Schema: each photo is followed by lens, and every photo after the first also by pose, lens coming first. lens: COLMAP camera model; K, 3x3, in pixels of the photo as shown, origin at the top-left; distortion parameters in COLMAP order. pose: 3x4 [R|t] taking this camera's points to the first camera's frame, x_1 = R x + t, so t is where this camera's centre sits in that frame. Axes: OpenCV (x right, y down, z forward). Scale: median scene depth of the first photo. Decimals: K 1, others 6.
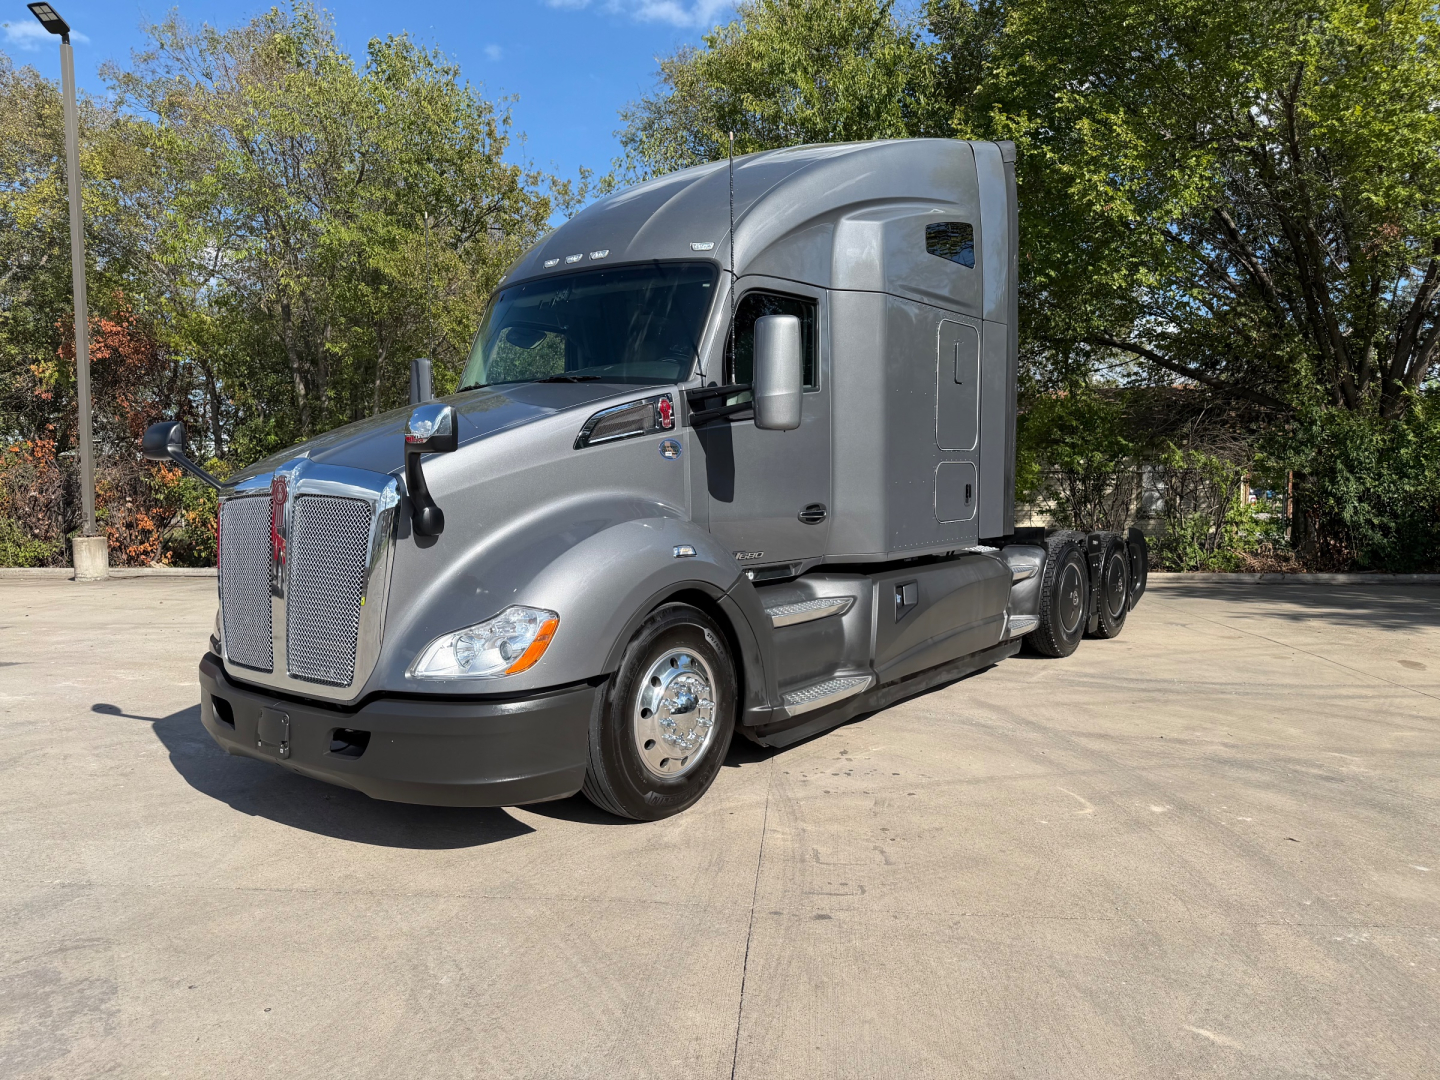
lens RADIAL K [[995.2, 0, 718.9], [0, 995.2, 548.1], [0, 0, 1]] dist [0.058866, -0.065745]
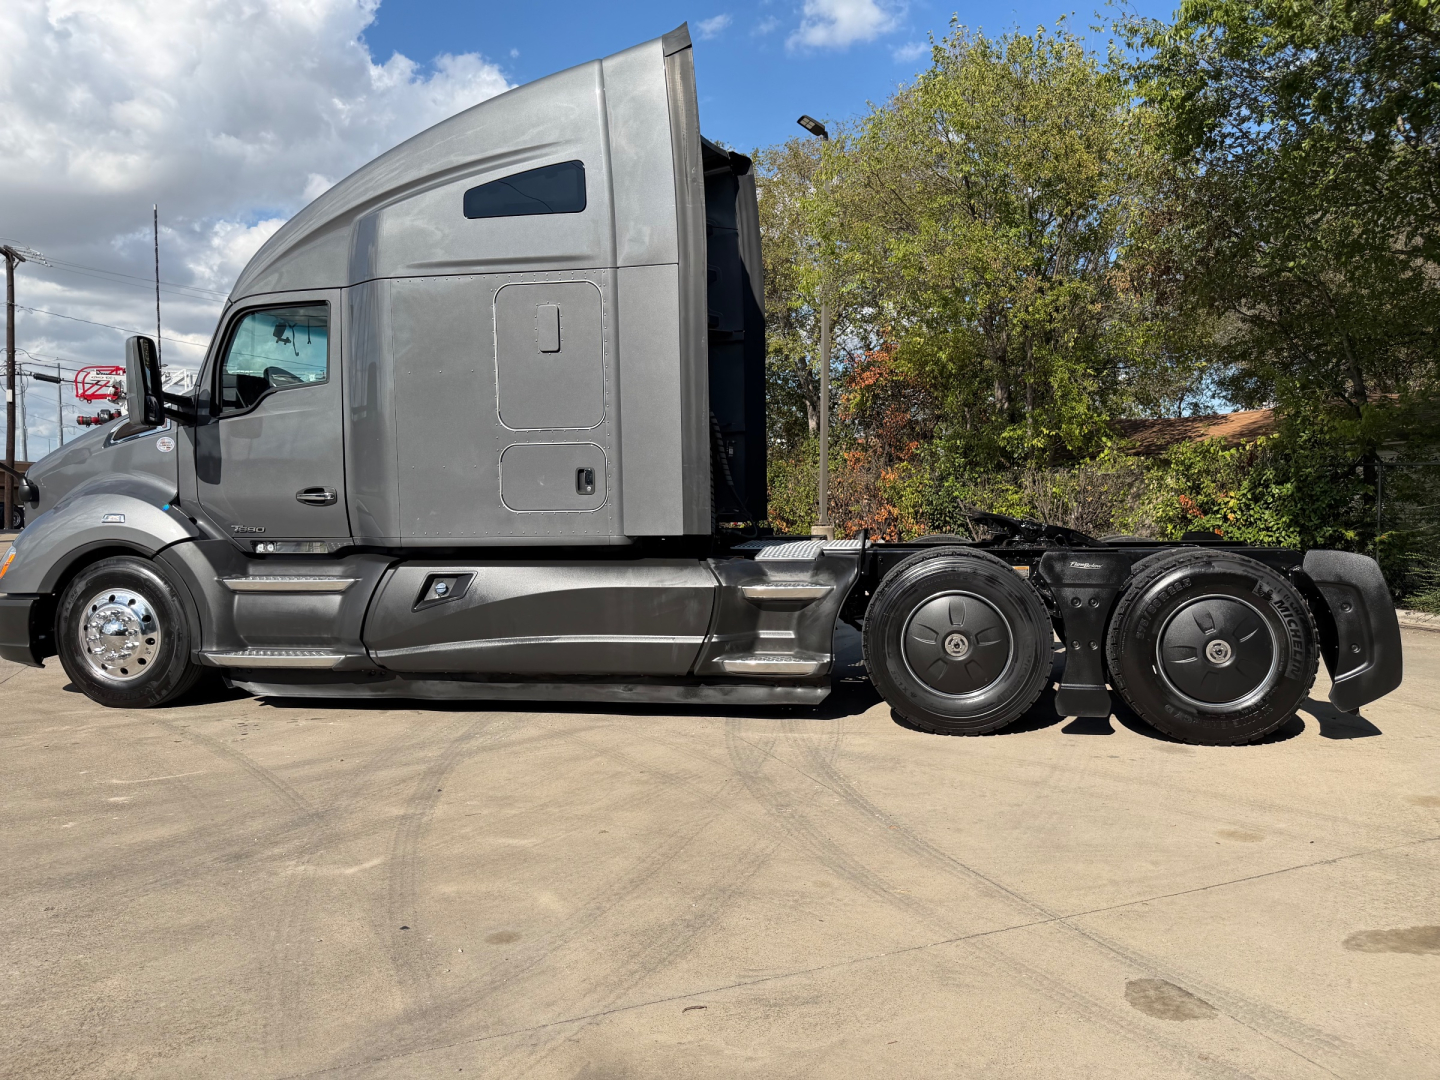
lens RADIAL K [[995.2, 0, 718.9], [0, 995.2, 548.1], [0, 0, 1]] dist [0.058866, -0.065745]
pose [[0.464149, 0.048338, -0.884437, 0.443147], [-0.053504, 0.998217, 0.026477, -0.010738], [0.884139, 0.035031, 0.465908, 0.302150]]
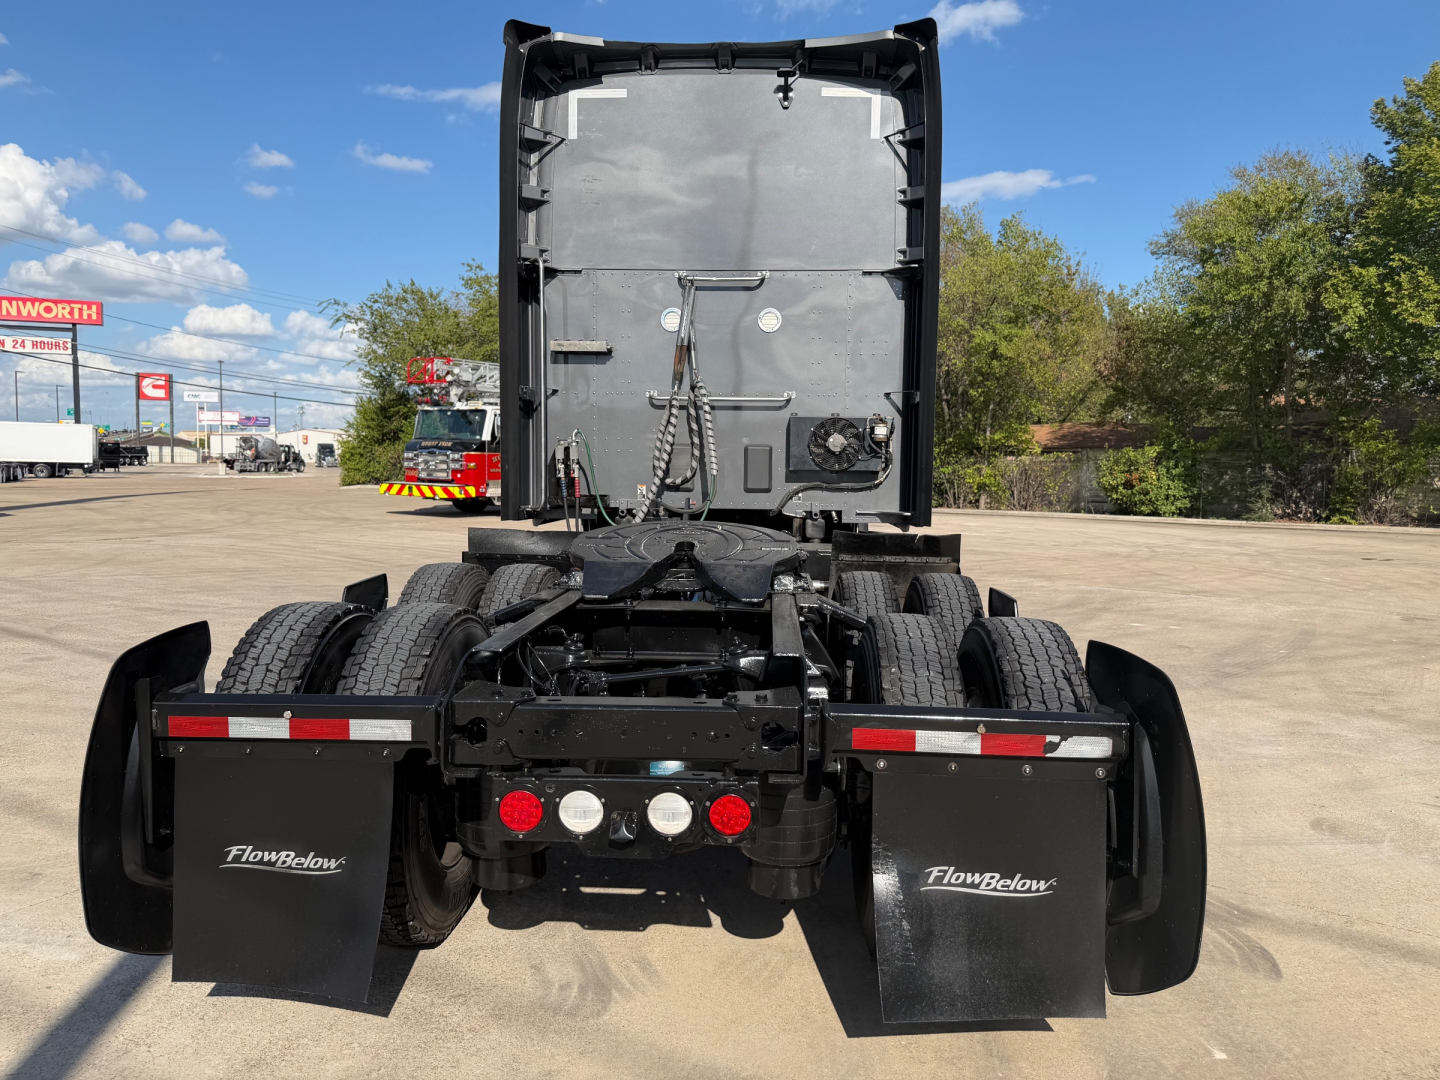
lens RADIAL K [[1004.1, 0, 720.0], [0, 1004.1, 540.0], [0, 0, 1]] dist [0.037248, -0.051286]
pose [[0.860420, 0.058373, -0.506232, 0.180001], [-0.053430, 0.998276, 0.024297, 0.058281], [0.506777, 0.006143, 0.862055, -0.871035]]
